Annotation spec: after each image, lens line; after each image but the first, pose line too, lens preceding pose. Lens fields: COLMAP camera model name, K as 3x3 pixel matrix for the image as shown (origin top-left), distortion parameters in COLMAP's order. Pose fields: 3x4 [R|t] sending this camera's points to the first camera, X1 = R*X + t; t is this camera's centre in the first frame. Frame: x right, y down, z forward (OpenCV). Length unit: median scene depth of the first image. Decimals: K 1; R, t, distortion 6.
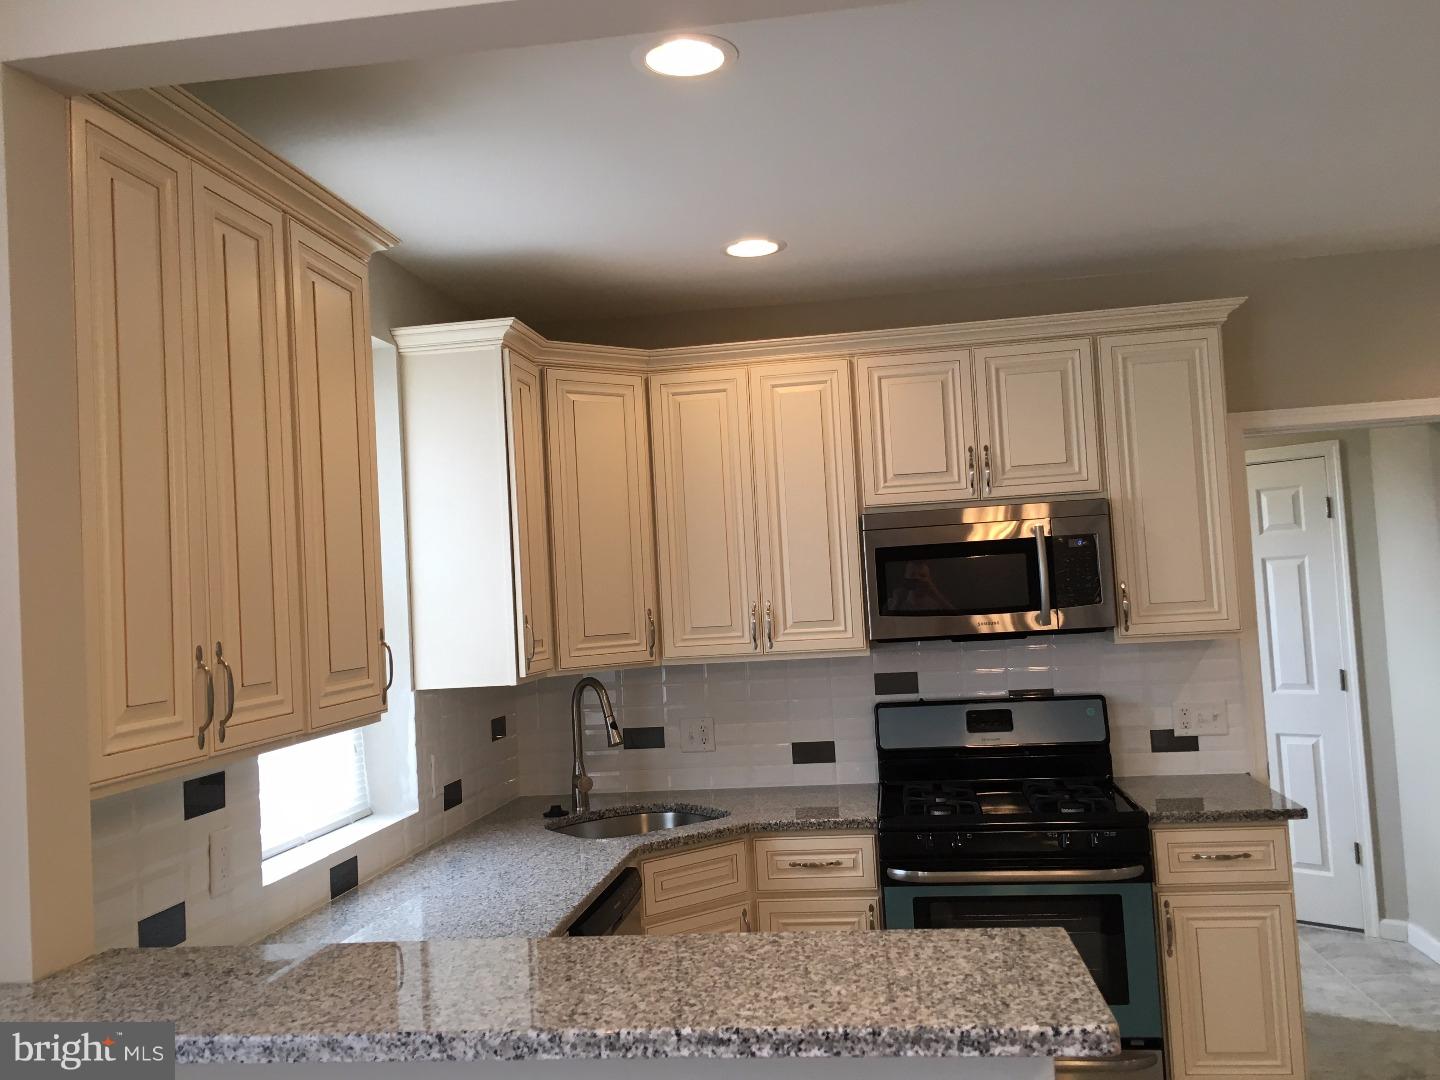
lens RADIAL K [[1243.4, 0, 721.9], [0, 1243.4, 547.9], [0, 0, 1]] dist [0.068432, -0.021361]
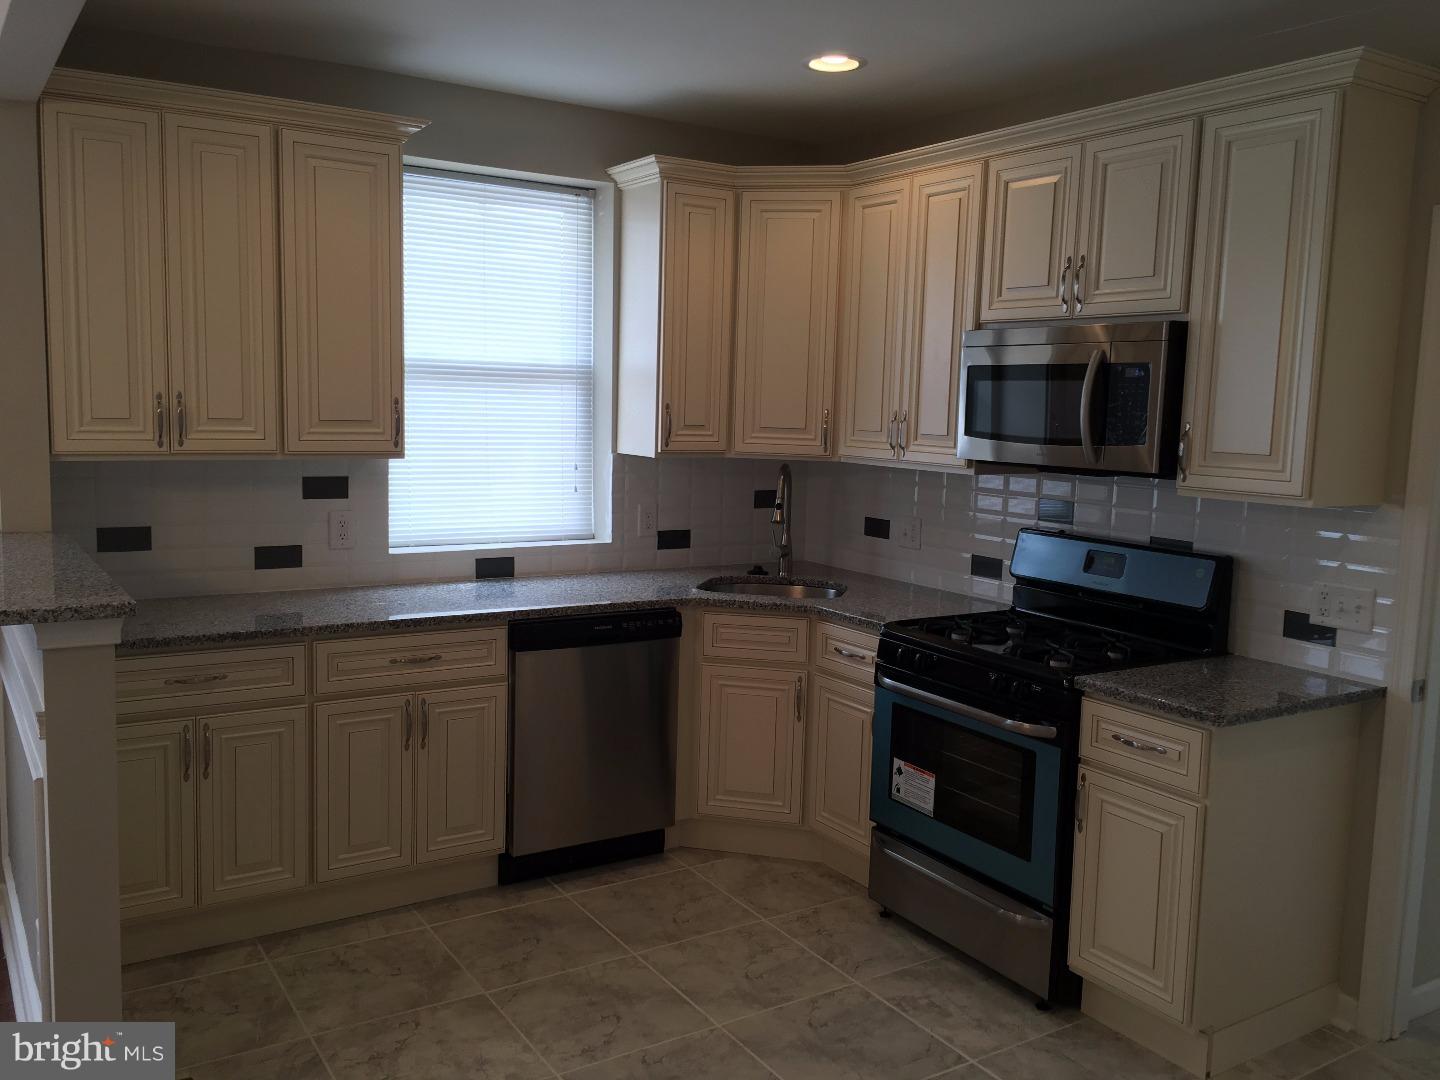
lens RADIAL K [[1243.4, 0, 725.2], [0, 1243.4, 541.1], [0, 0, 1]] dist [0.068432, -0.021361]
pose [[0.642816, 0.165232, -0.747988, 0.759127], [-0.036575, 0.981966, 0.185485, -0.039448], [0.765147, -0.091875, 0.637267, 0.218889]]
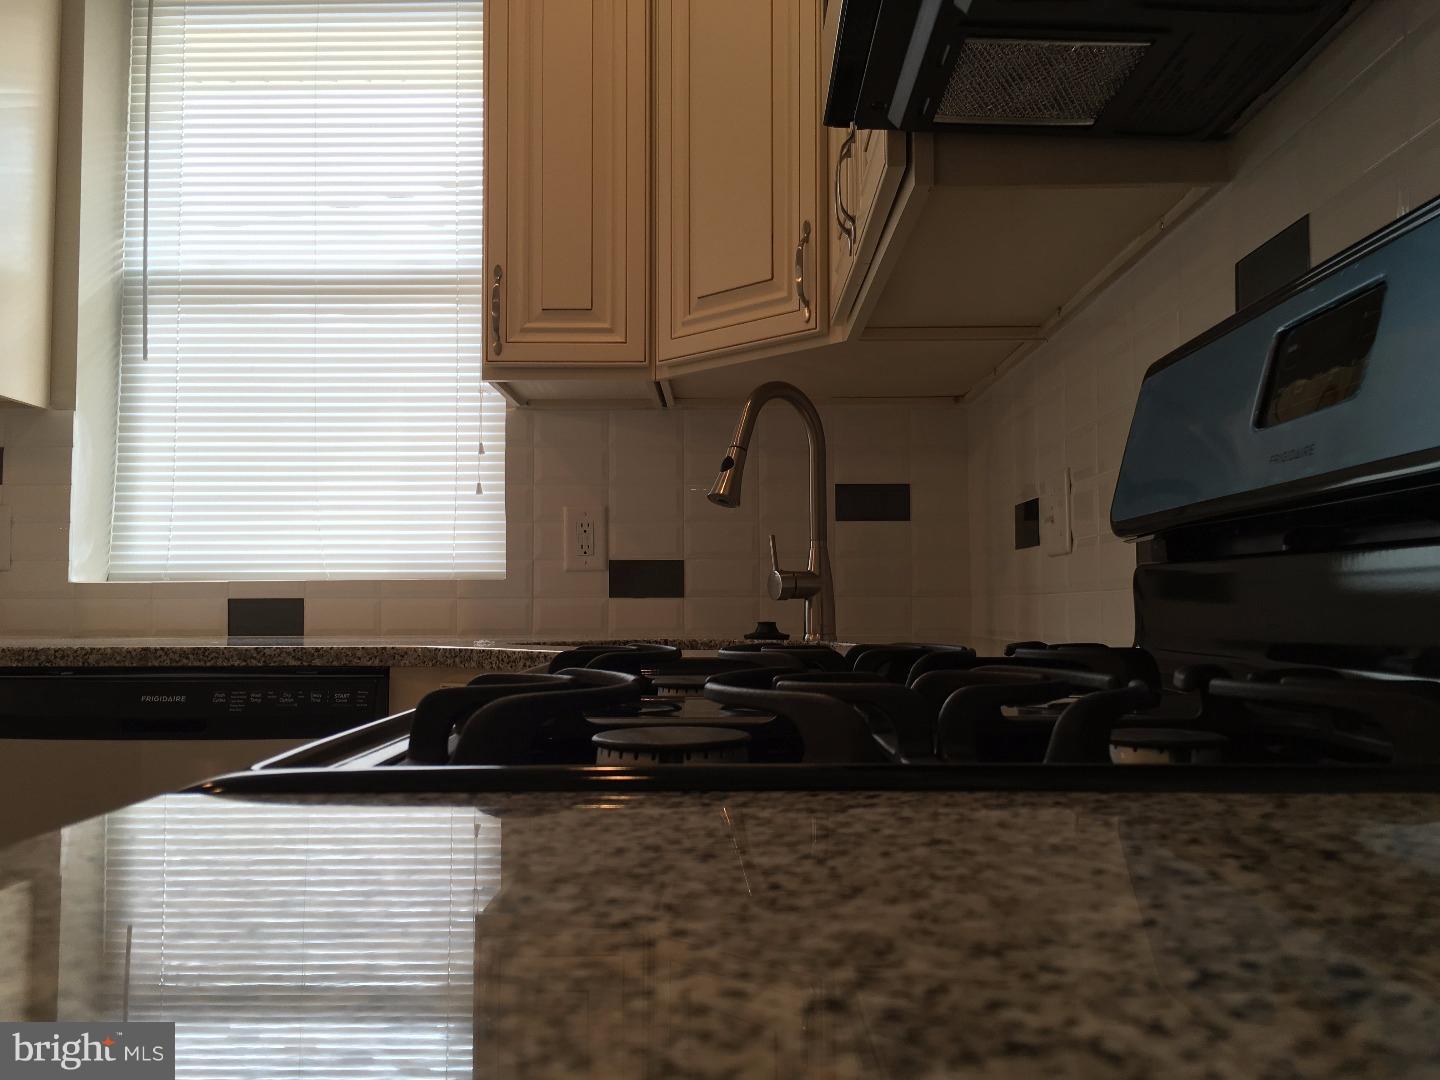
lens RADIAL K [[1243.4, 0, 717.1], [0, 1243.4, 539.3], [0, 0, 1]] dist [0.068432, -0.021361]
pose [[0.119176, -0.002352, -0.992870, 0.413038], [0.031134, 0.999514, 0.001370, 0.173559], [0.992385, -0.031075, 0.119191, 0.939656]]
